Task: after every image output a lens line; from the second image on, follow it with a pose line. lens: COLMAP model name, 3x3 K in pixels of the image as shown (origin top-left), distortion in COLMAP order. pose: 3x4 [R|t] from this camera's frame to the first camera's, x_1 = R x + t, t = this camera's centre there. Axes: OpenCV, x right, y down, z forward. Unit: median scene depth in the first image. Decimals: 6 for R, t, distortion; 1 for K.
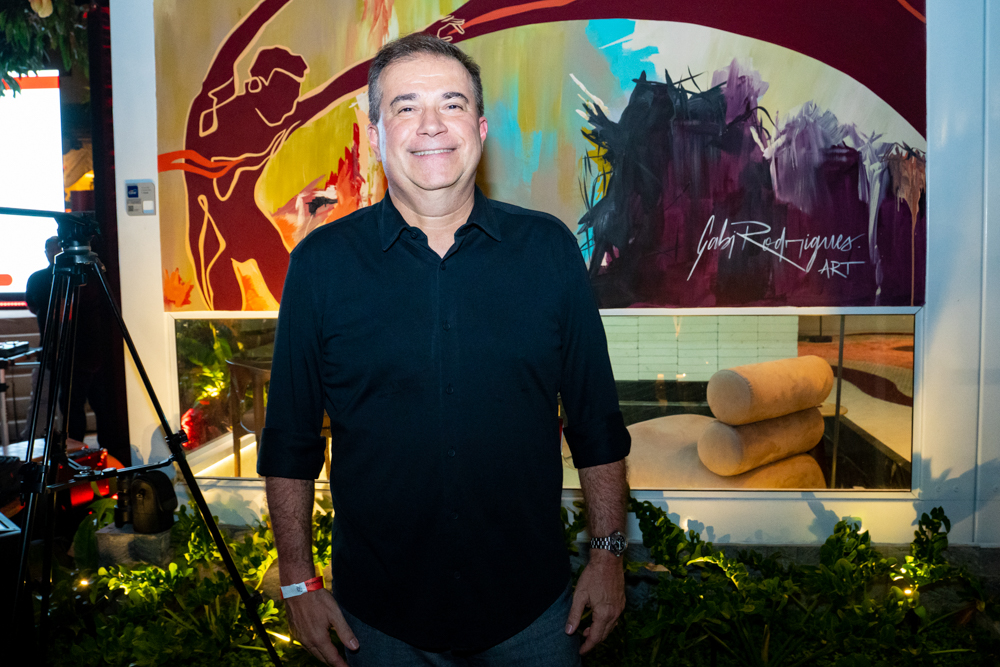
lens RADIAL K [[744.9, 0, 504.2], [0, 744.9, 317.1], [0, 0, 1]] dist [-0.123363, 0.084570]
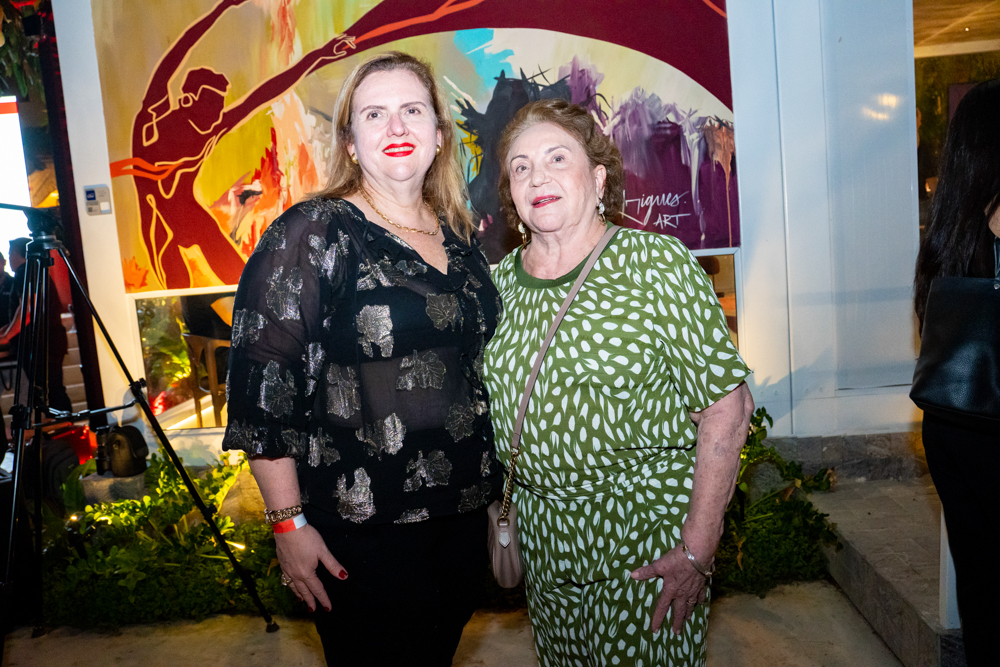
lens RADIAL K [[696.0, 0, 493.1], [0, 696.0, 328.5], [0, 0, 1]] dist [-0.106307, 0.071651]
pose [[0.996992, -0.066083, 0.040488, 0.097886], [0.064782, 0.997365, 0.032655, 0.057268], [-0.042539, -0.029934, 0.998646, -0.161773]]
